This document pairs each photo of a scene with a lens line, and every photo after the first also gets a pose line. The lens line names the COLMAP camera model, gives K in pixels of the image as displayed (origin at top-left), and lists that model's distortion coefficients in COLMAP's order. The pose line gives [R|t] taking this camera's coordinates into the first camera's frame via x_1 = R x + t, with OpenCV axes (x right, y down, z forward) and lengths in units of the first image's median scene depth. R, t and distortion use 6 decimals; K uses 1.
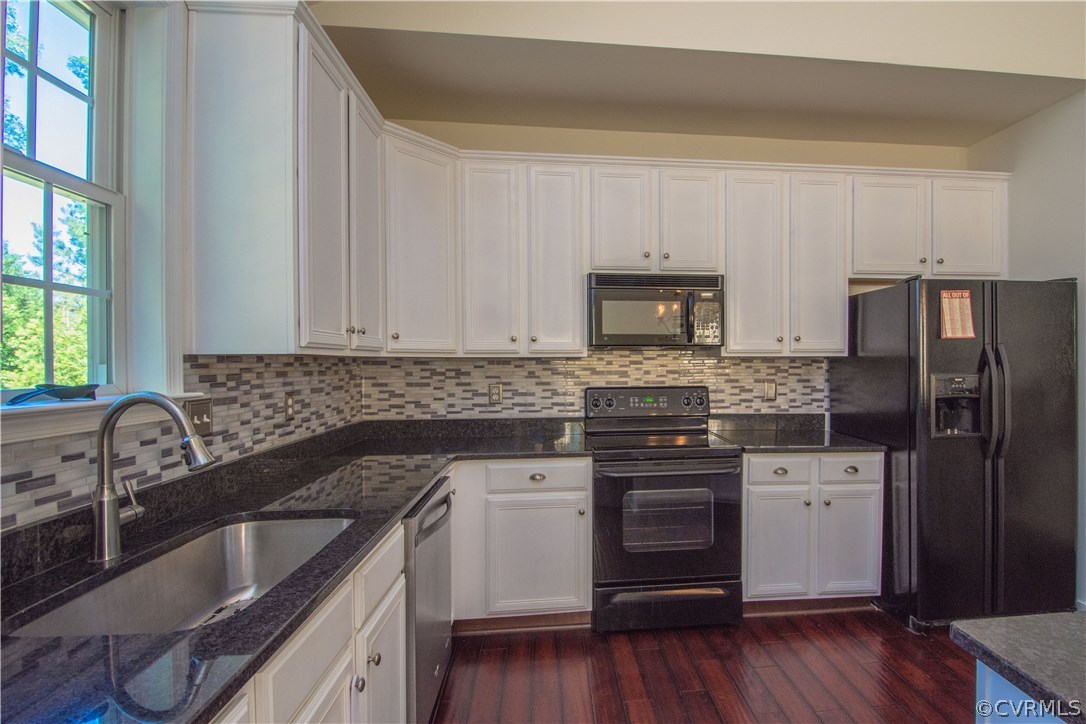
lens RADIAL K [[560.7, 0, 560.5], [0, 560.7, 362.2], [0, 0, 1]] dist [0.005981, -0.006673]
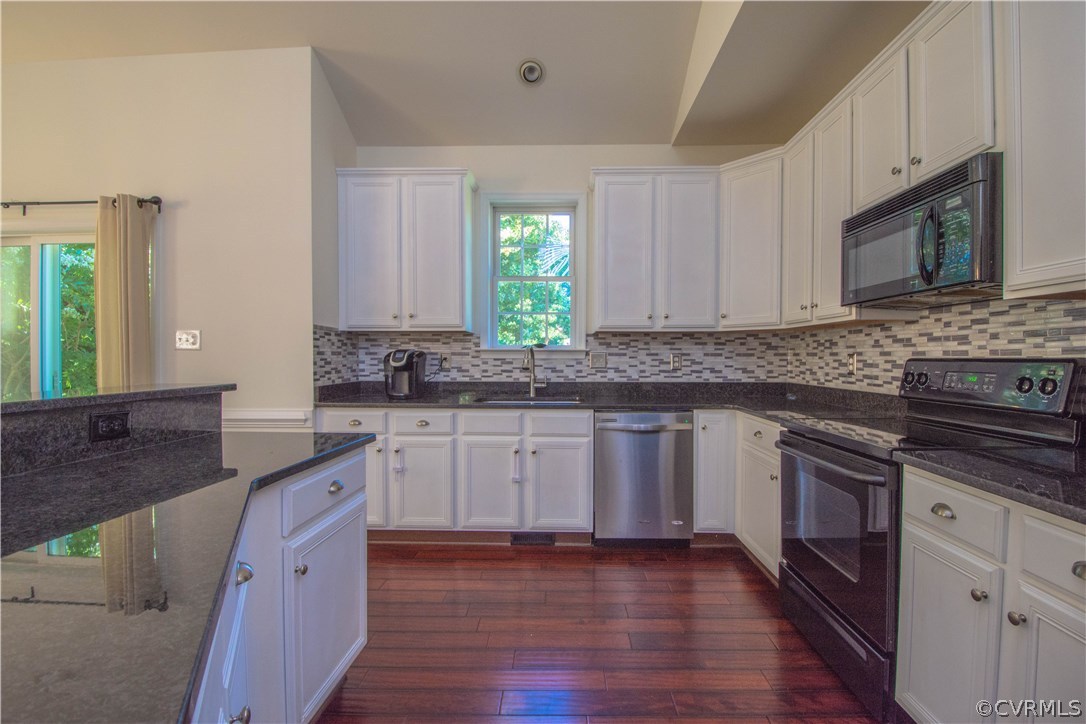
lens RADIAL K [[451.4, 0, 545.6], [0, 451.4, 360.4], [0, 0, 1]] dist [0.003816, -0.003725]
pose [[-0.128201, 0.014201, -0.991647, 0.729518], [-0.005873, 0.999869, 0.015078, 0.041642], [0.991731, 0.007757, -0.128101, 0.582400]]
